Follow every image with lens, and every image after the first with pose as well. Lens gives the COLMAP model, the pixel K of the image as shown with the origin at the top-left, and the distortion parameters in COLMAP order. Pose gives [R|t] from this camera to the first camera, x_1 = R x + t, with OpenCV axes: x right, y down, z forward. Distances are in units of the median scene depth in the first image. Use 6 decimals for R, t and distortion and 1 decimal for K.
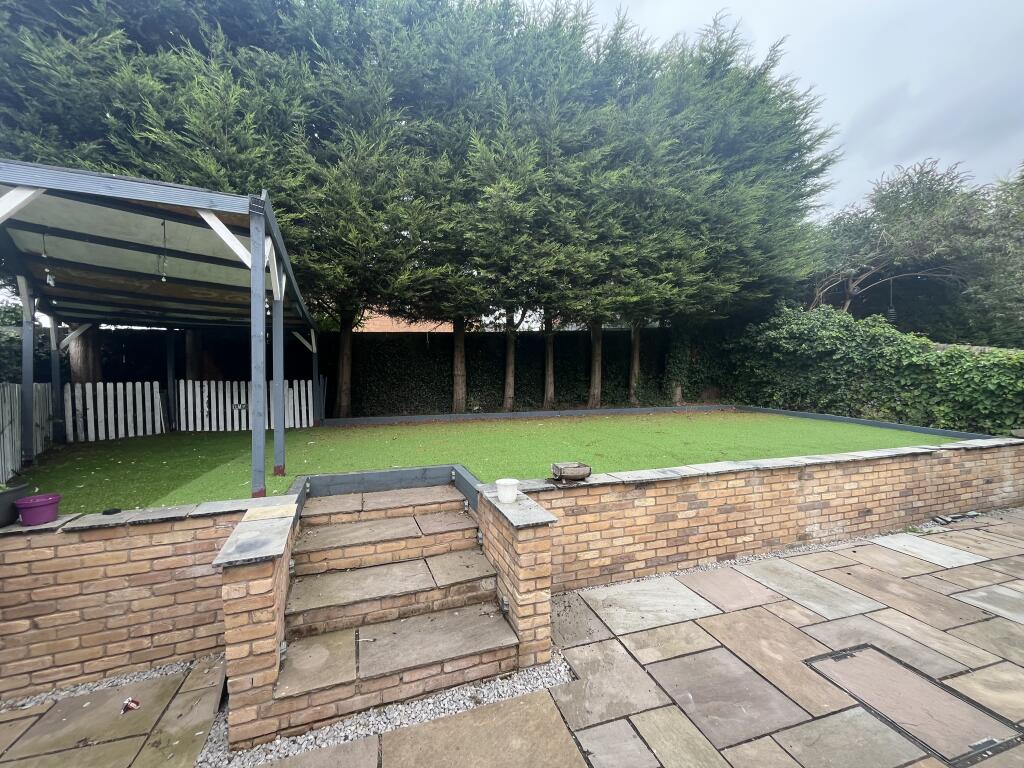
lens RADIAL K [[416.4, 0, 508.8], [0, 416.4, 388.3], [0, 0, 1]] dist [-0.003462, 0.000387]
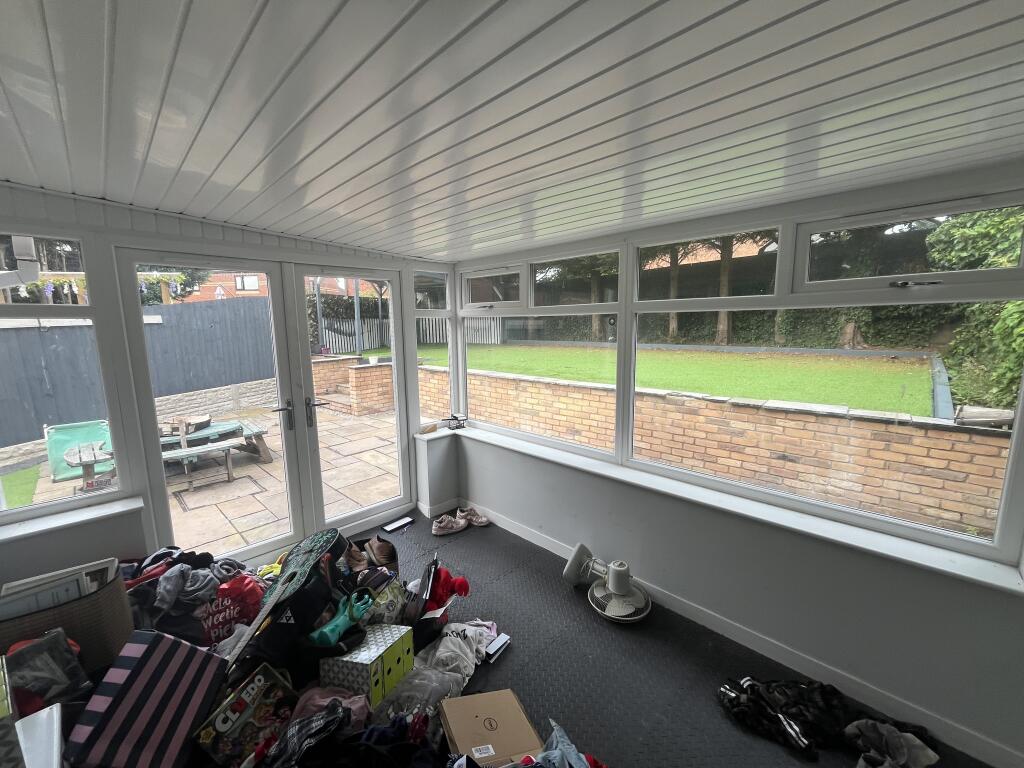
lens RADIAL K [[416.4, 0, 507.9], [0, 416.4, 381.6], [0, 0, 1]] dist [-0.003462, 0.000387]
pose [[0.500347, 0.130400, -0.855949, 1.517674], [-0.007034, 0.989173, 0.146584, -0.007753], [0.865796, -0.067322, 0.495847, 0.237086]]
